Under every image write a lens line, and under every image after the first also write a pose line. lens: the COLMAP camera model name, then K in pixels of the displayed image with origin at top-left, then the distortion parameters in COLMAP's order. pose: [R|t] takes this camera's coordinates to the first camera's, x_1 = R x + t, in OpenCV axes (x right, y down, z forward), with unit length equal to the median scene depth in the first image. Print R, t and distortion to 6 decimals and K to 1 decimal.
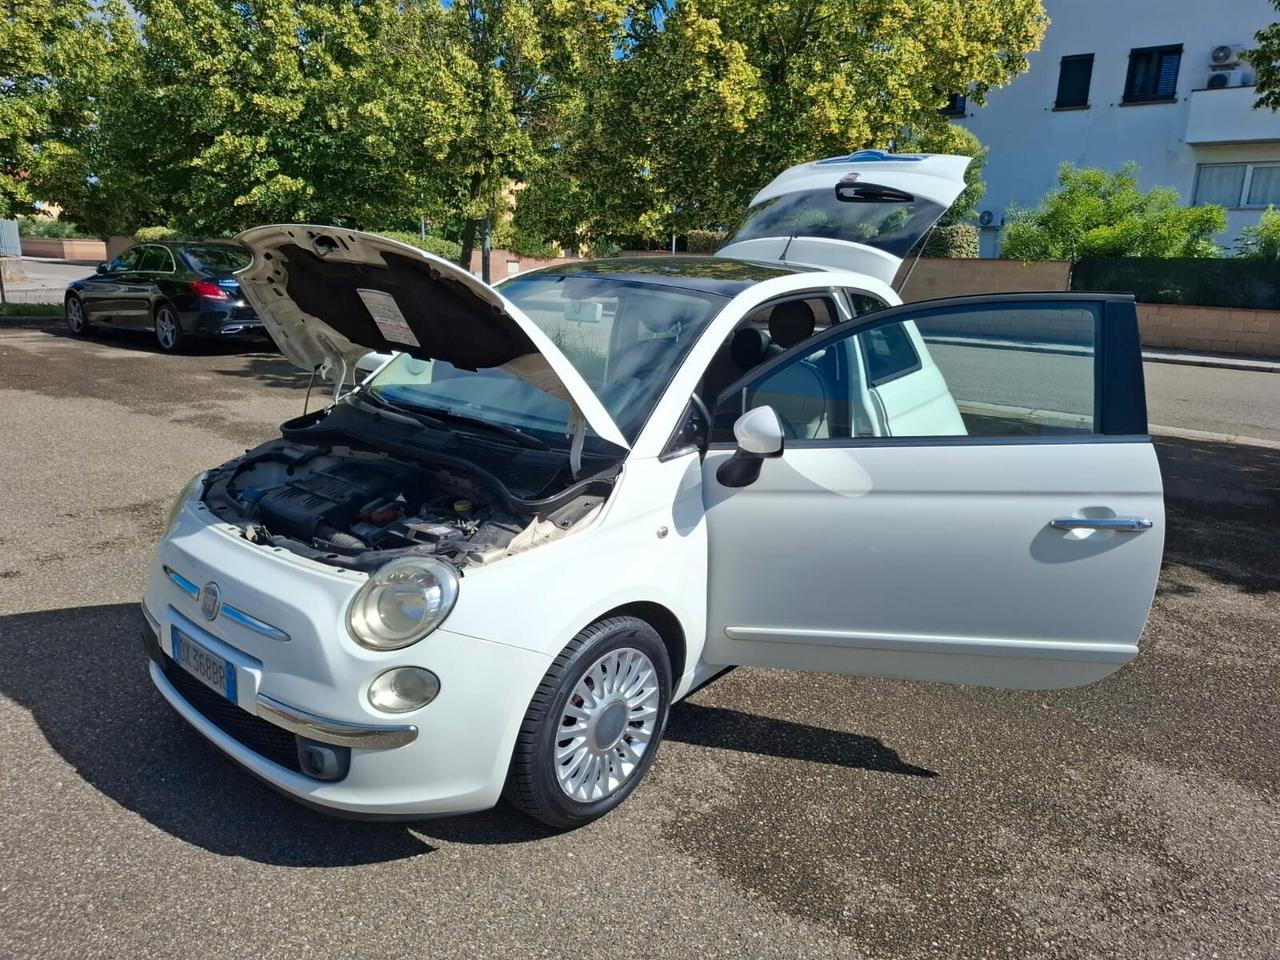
lens RADIAL K [[891.5, 0, 649.2], [0, 891.5, 480.3], [0, 0, 1]] dist [0.041482, -0.034867]
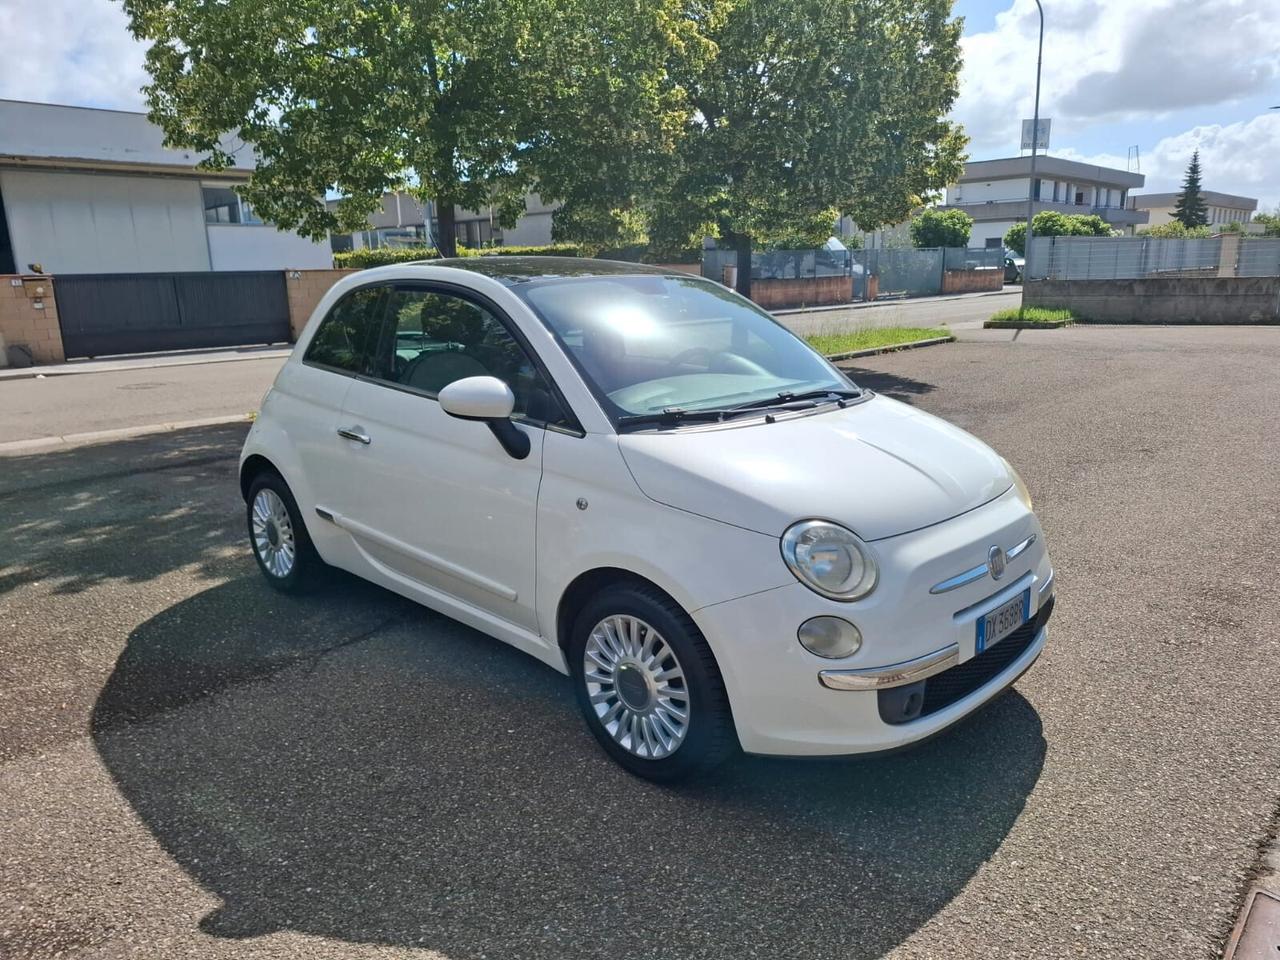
lens RADIAL K [[891.5, 0, 601.3], [0, 891.5, 490.4], [0, 0, 1]] dist [0.041482, -0.034867]
pose [[0.089755, -0.269544, 0.958796, -0.382253], [0.273896, 0.932243, 0.236440, -0.083053], [-0.957562, 0.241389, 0.157501, 0.311245]]
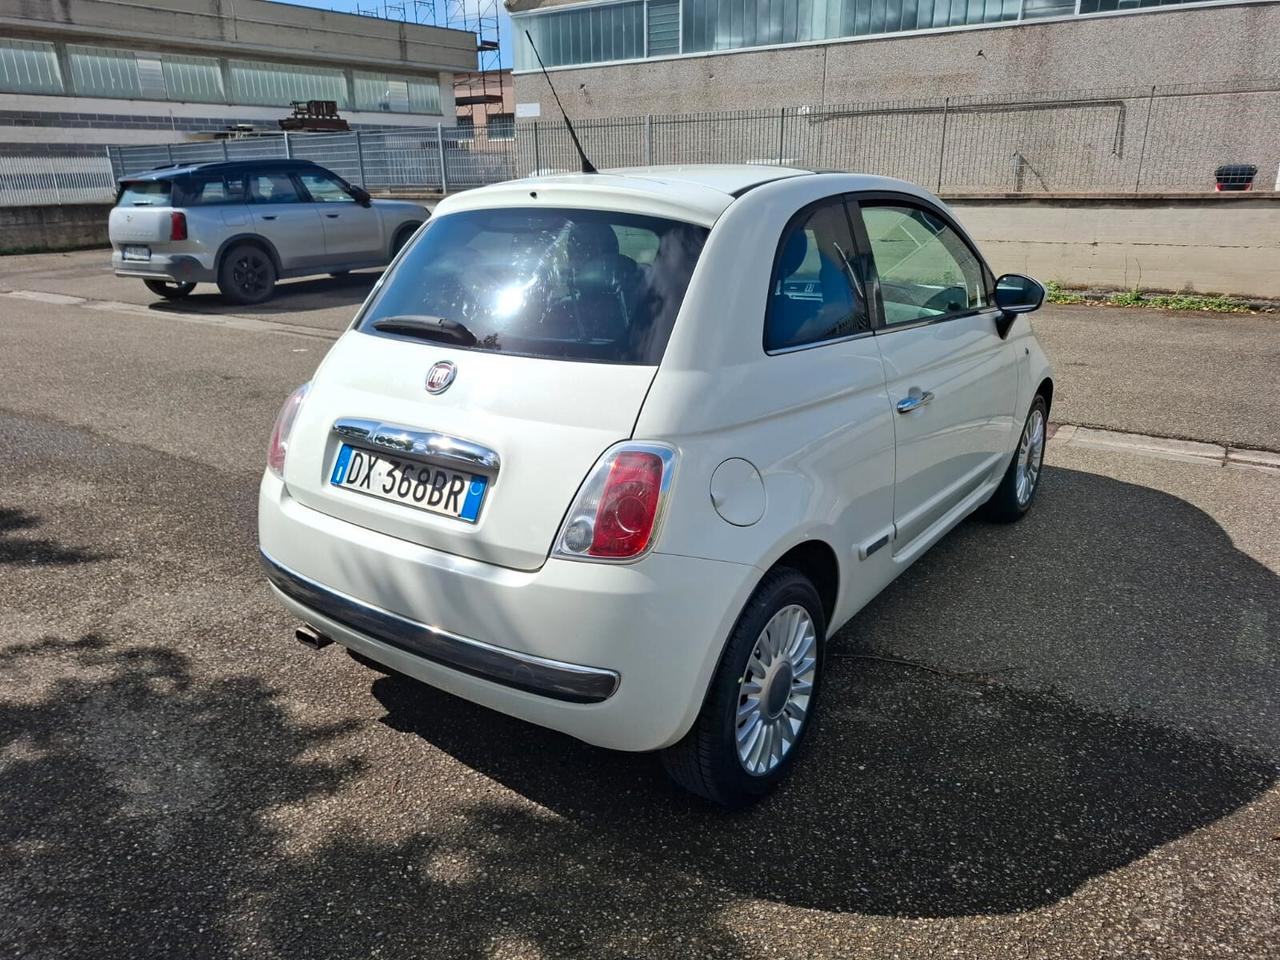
lens RADIAL K [[897.2, 0, 614.8], [0, 897.2, 489.6], [0, 0, 1]] dist [0.025872, -0.021687]
pose [[-0.998442, 0.001316, -0.055783, 0.072963], [-0.029835, 0.832222, 0.553640, -0.174144], [0.047153, 0.554442, -0.830886, 0.702658]]
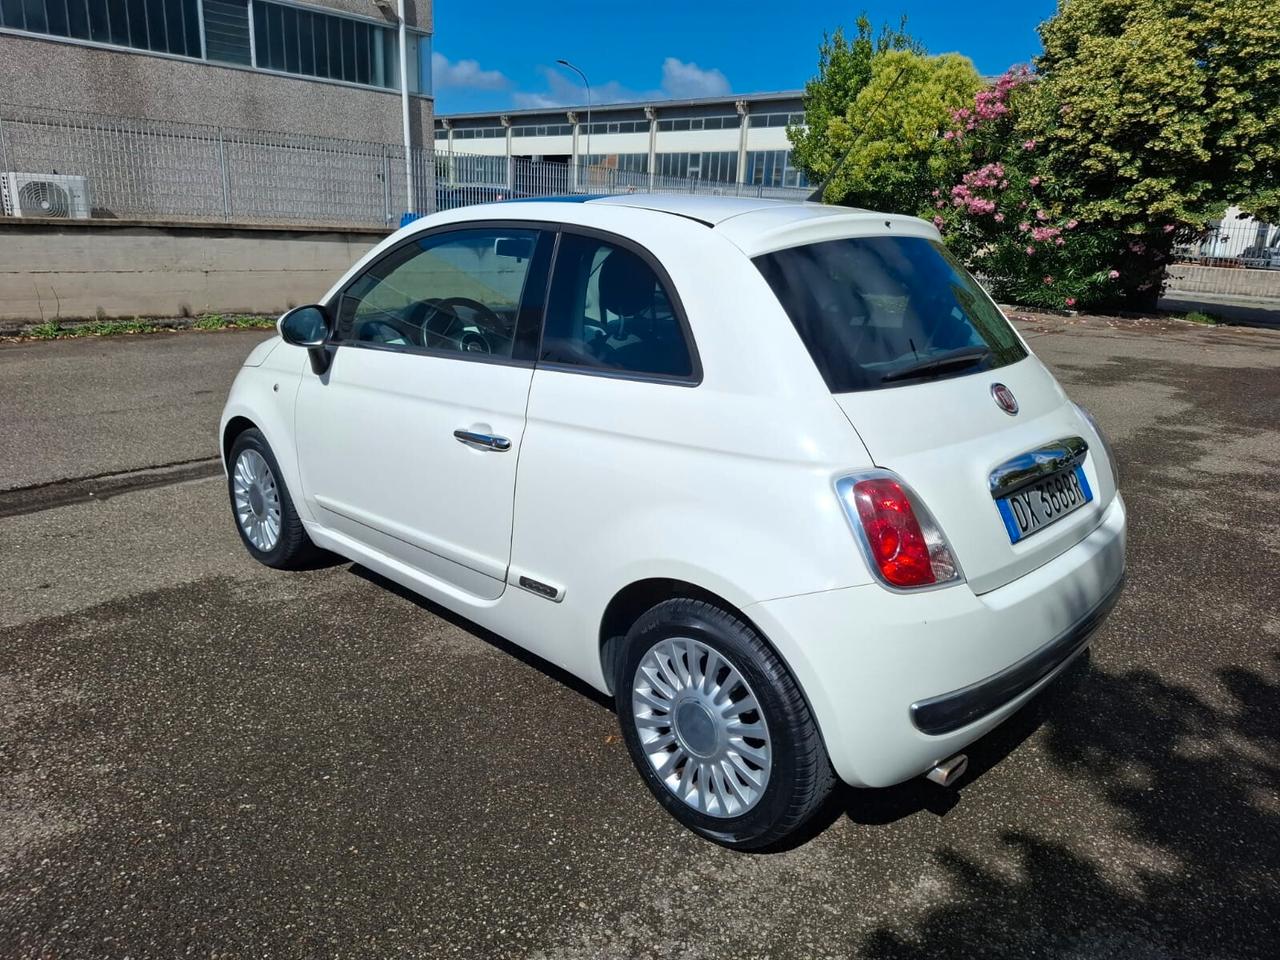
lens RADIAL K [[891.5, 0, 633.5], [0, 891.5, 476.8], [0, 0, 1]] dist [0.041482, -0.034867]
pose [[-0.079104, 0.241049, -0.967284, 0.344935], [-0.285972, 0.924054, 0.253663, -0.082839], [0.954967, 0.296682, -0.004163, 0.407929]]
